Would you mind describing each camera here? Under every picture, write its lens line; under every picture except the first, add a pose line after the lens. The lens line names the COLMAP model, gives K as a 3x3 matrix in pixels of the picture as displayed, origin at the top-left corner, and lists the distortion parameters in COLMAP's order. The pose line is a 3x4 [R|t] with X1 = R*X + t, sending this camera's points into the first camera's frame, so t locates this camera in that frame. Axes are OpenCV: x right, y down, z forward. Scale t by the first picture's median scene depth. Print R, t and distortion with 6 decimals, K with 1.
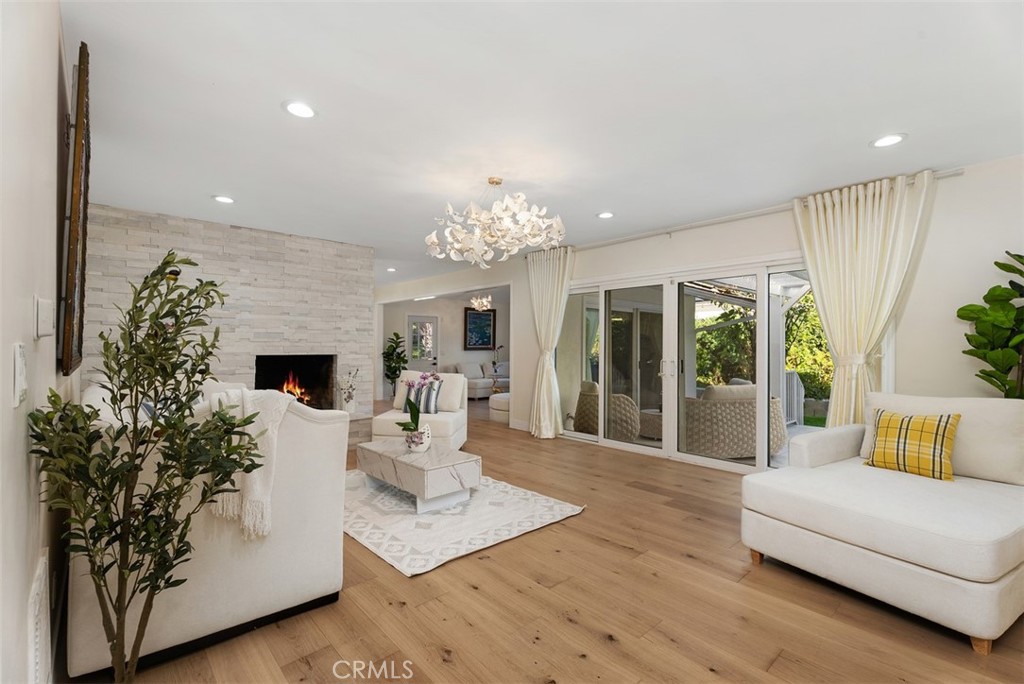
lens RADIAL K [[456.5, 0, 517.1], [0, 456.5, 339.6], [0, 0, 1]] dist [-0.000990, 0.000380]
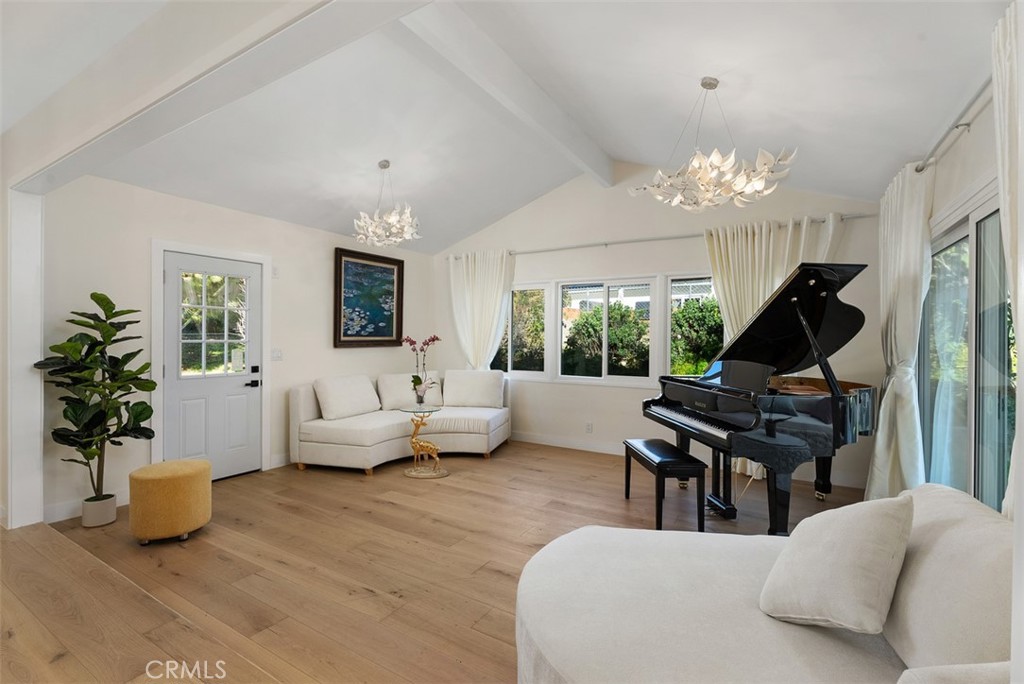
lens RADIAL K [[456.5, 0, 507.9], [0, 456.5, 331.2], [0, 0, 1]] dist [-0.000990, 0.000380]
pose [[0.962158, 0.005389, 0.272438, -0.178656], [-0.005466, 0.999985, -0.000477, 0.017530], [-0.272437, -0.001030, 0.962173, 1.290657]]
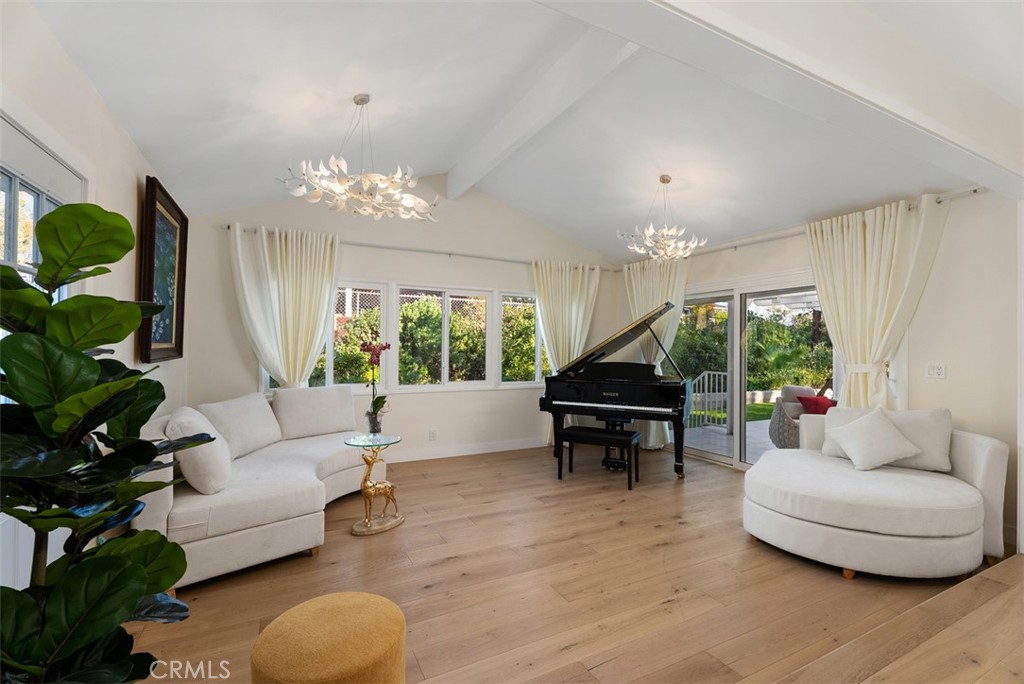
lens RADIAL K [[456.5, 0, 509.0], [0, 456.5, 336.4], [0, 0, 1]] dist [-0.000990, 0.000380]
pose [[0.265651, 0.017051, 0.963918, -0.682612], [-0.018958, 0.999743, -0.012460, 0.021265], [-0.963883, -0.014964, 0.265906, 1.813883]]
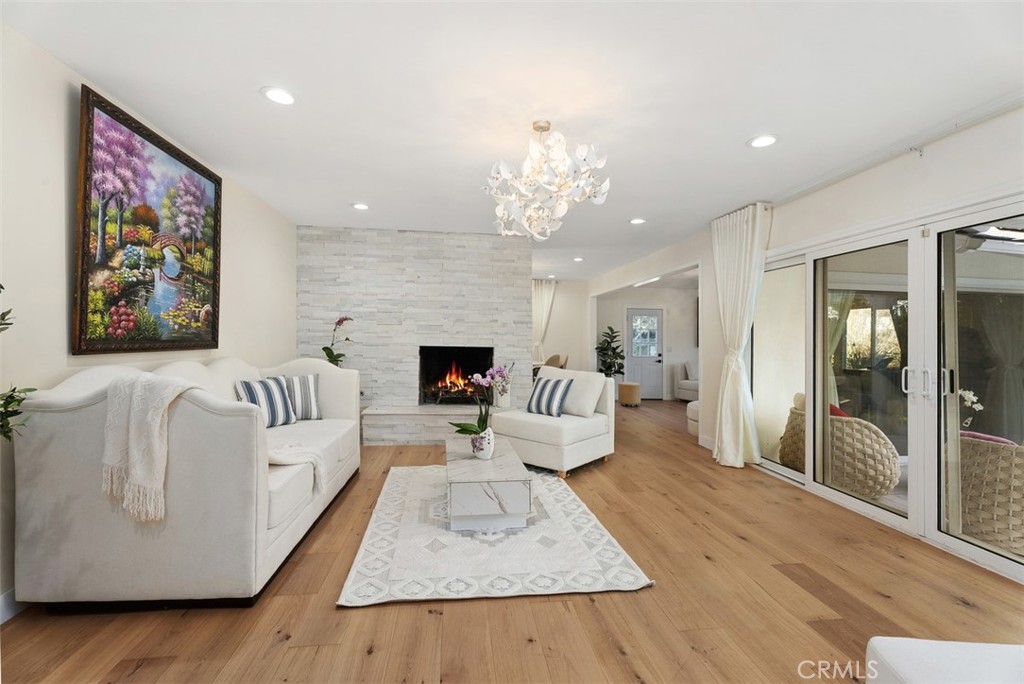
lens RADIAL K [[456.5, 0, 514.2], [0, 456.5, 332.9], [0, 0, 1]] dist [-0.000990, 0.000380]
pose [[0.817762, 0.002851, -0.575550, 0.237247], [-0.005988, 0.999976, -0.003555, 0.005335], [0.575526, 0.006353, 0.817759, 0.222406]]
